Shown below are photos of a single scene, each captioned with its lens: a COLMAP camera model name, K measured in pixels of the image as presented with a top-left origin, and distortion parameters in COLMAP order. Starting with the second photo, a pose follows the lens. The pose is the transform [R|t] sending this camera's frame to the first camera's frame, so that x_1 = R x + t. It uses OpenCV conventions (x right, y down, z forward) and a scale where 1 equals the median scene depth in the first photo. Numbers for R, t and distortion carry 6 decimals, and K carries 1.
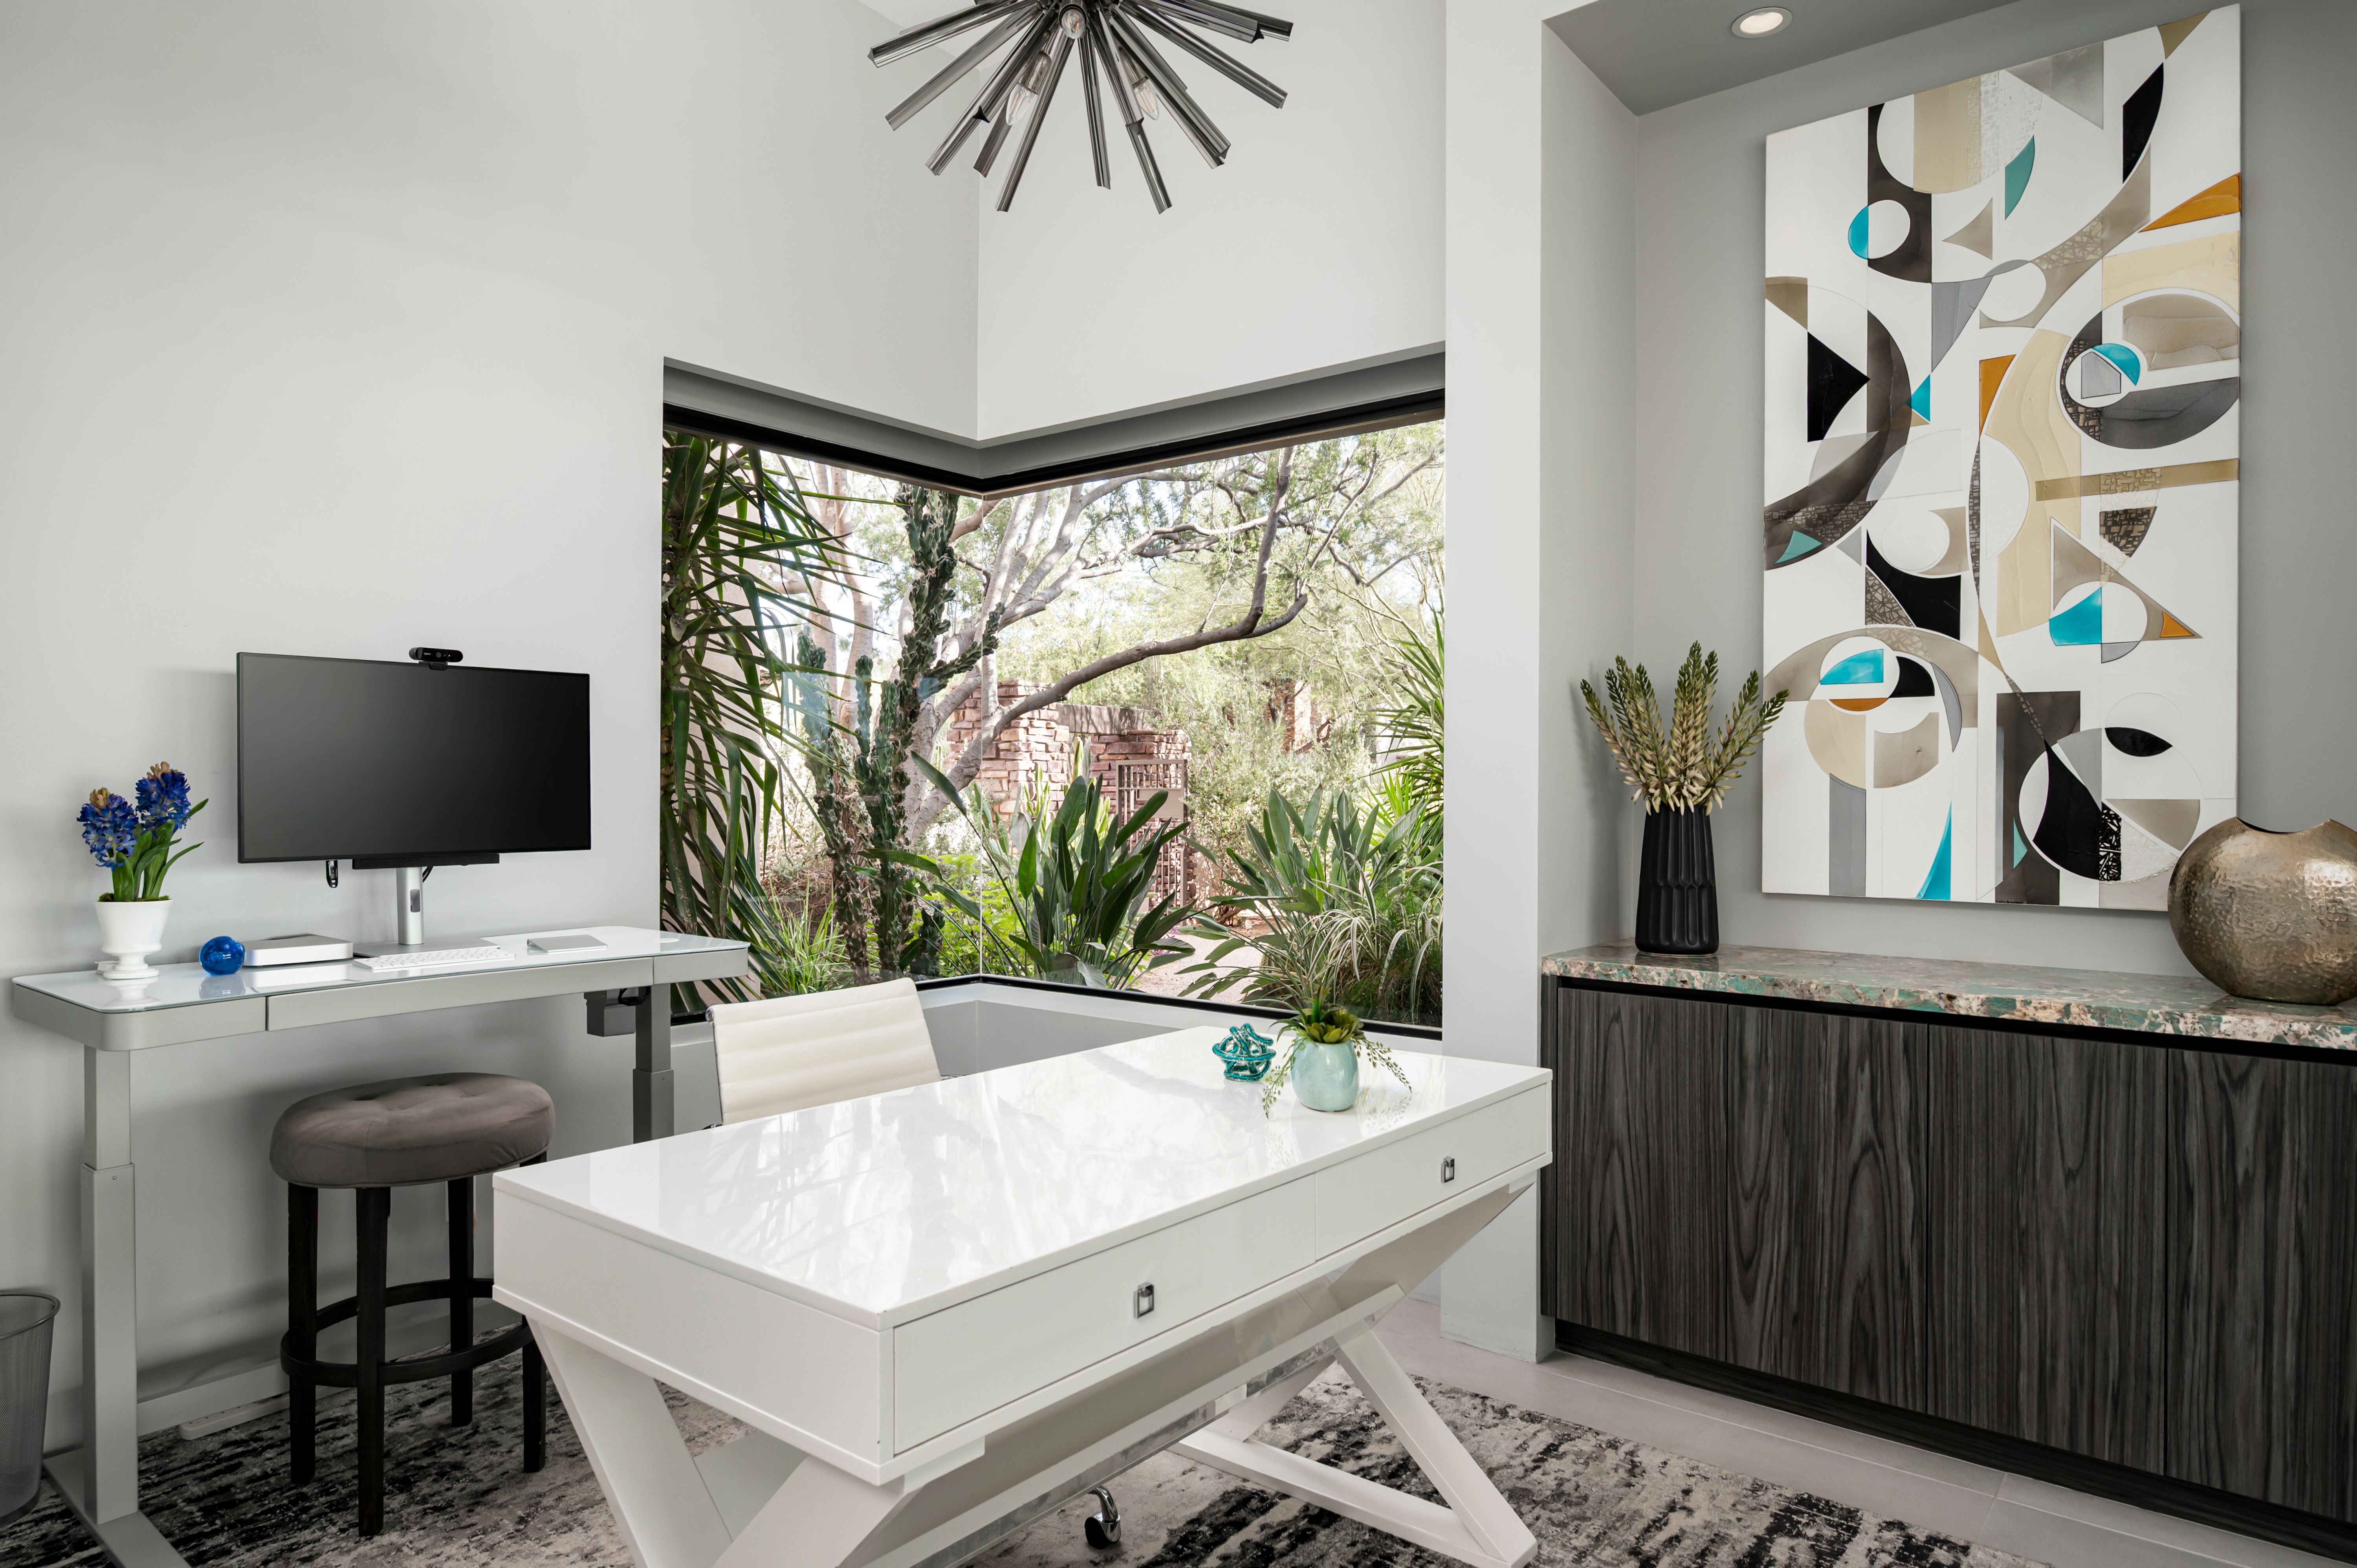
lens RADIAL K [[1430.1, 0, 1173.9], [0, 1430.1, 789.8], [0, 0, 1]] dist [-0.005871, -0.003437]
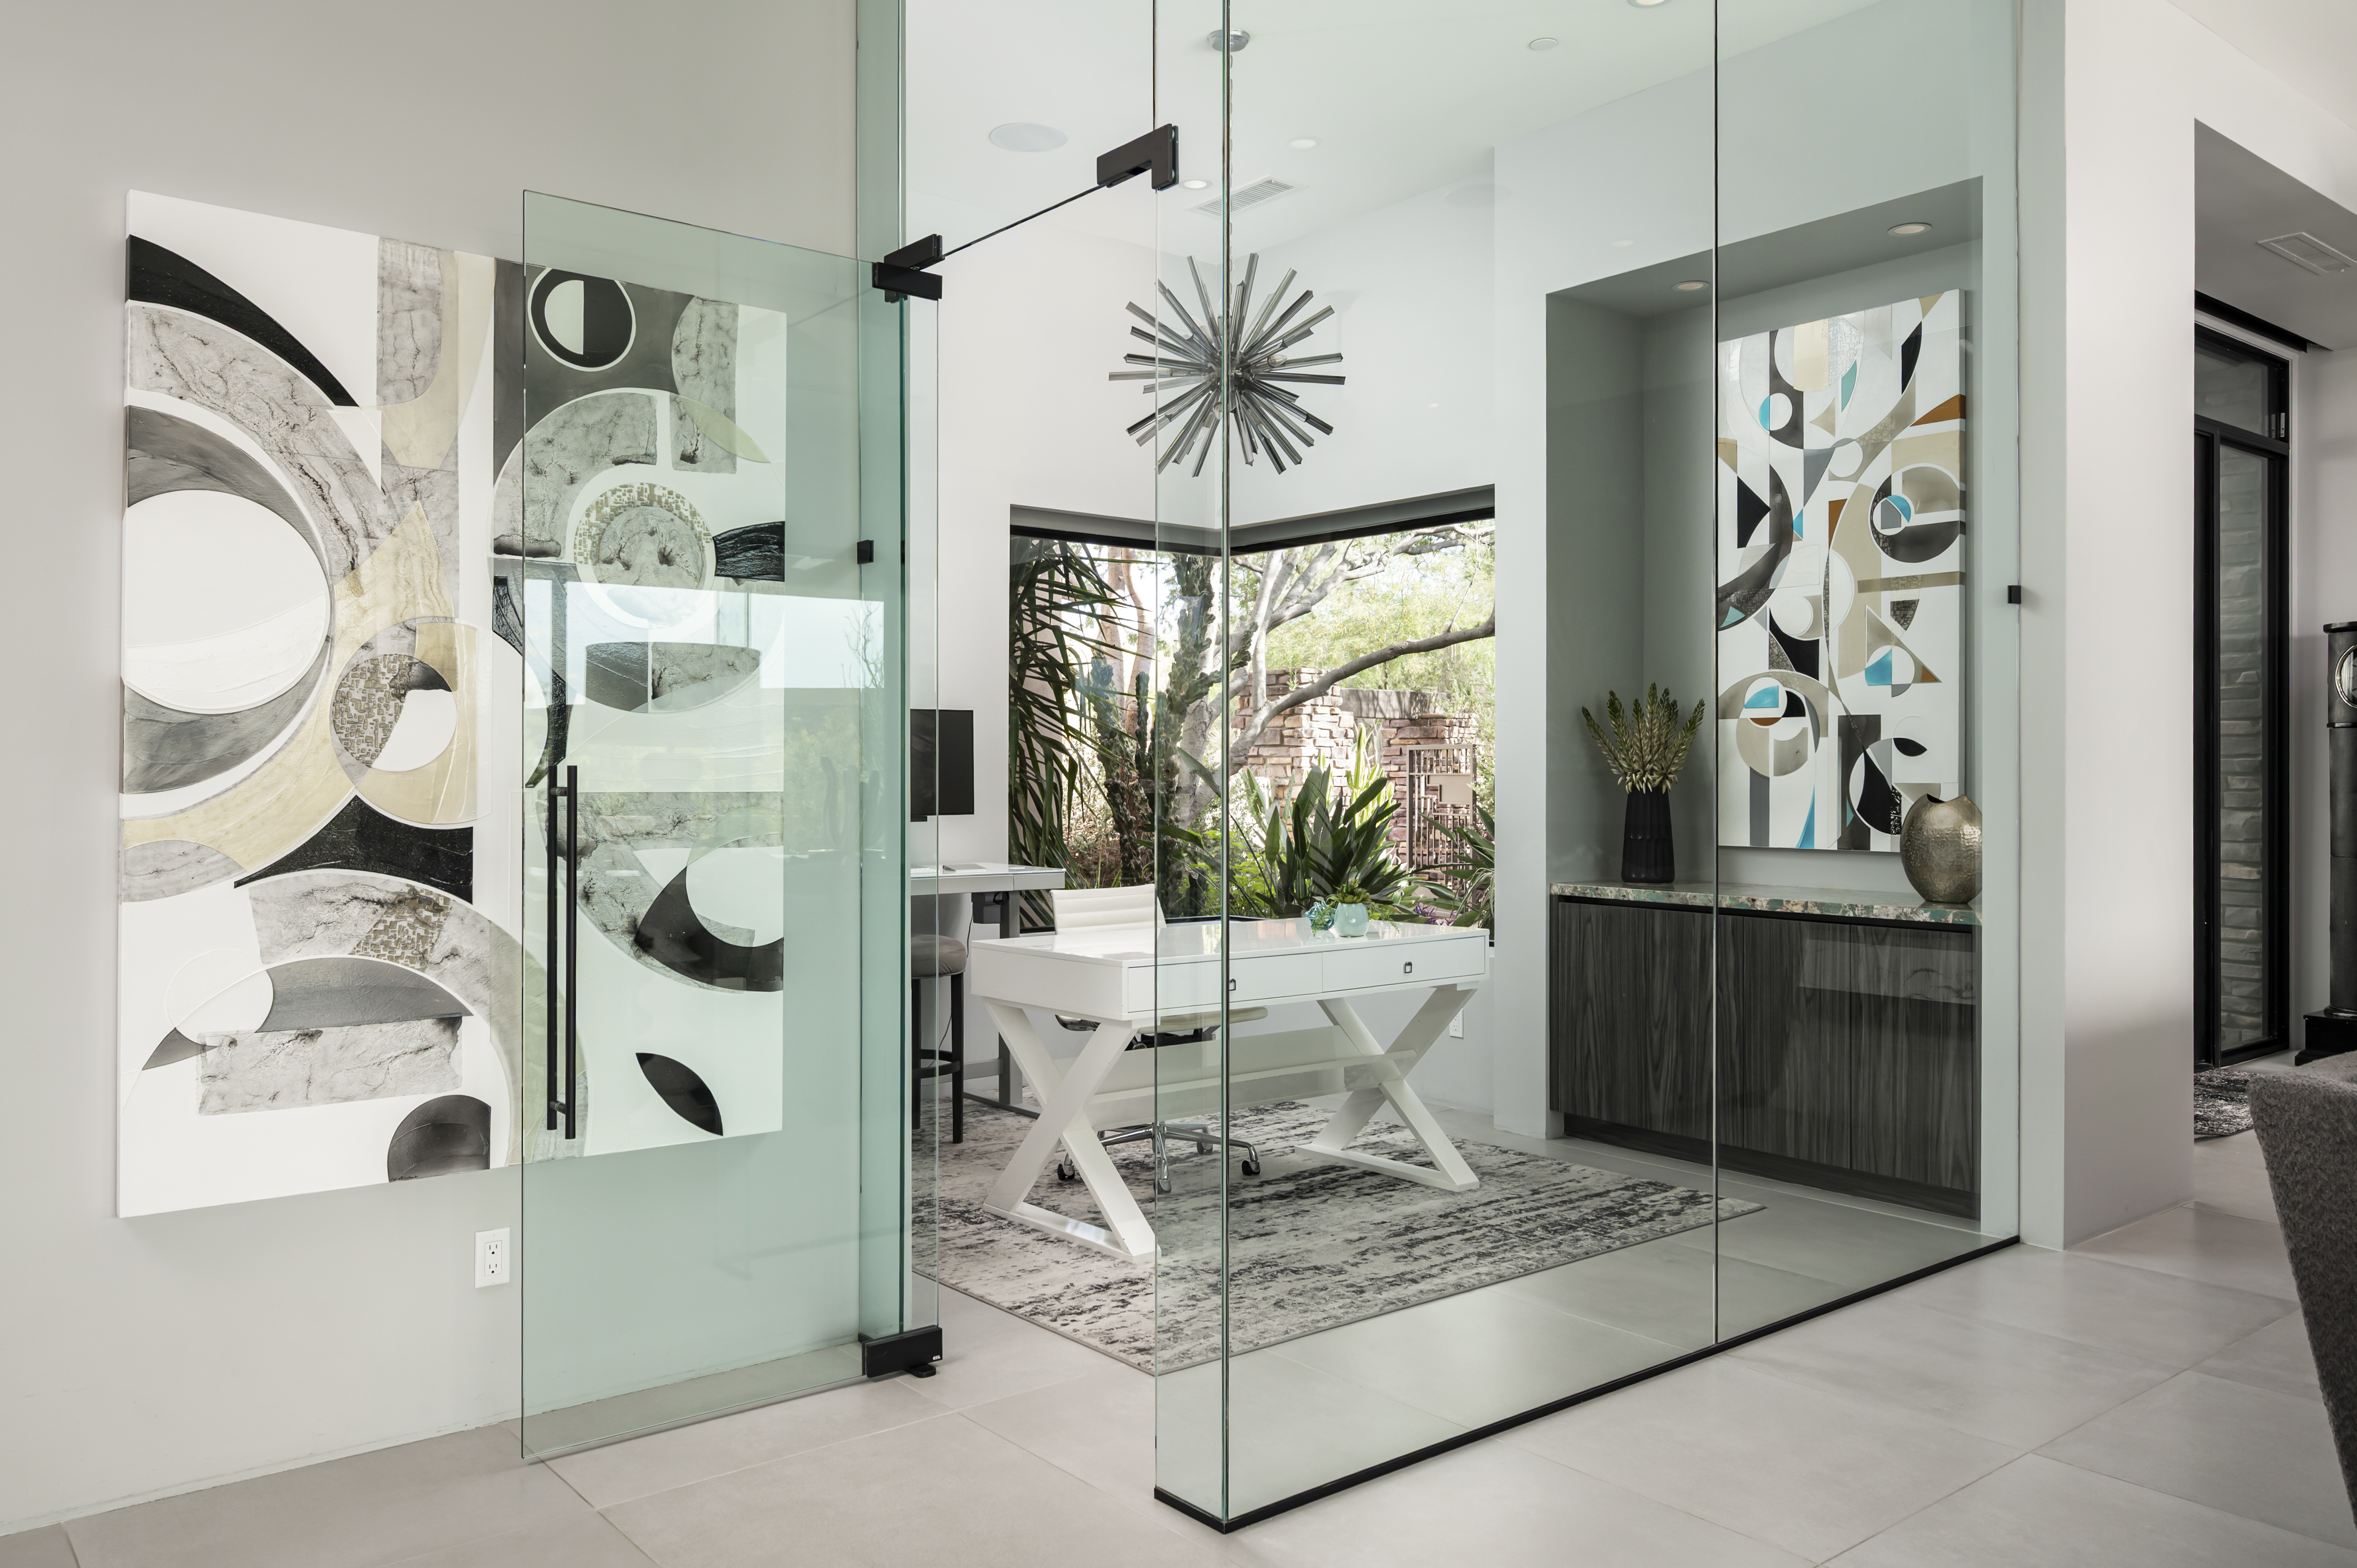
lens RADIAL K [[1704.9, 0, 1177.8], [0, 1704.9, 781.2], [0, 0, 1]] dist [-0.000952, -0.000223]
pose [[0.979135, -0.001402, -0.203205, 0.239589], [0.002127, 0.999992, 0.003349, -0.003210], [0.203198, -0.003712, 0.979131, -0.936801]]
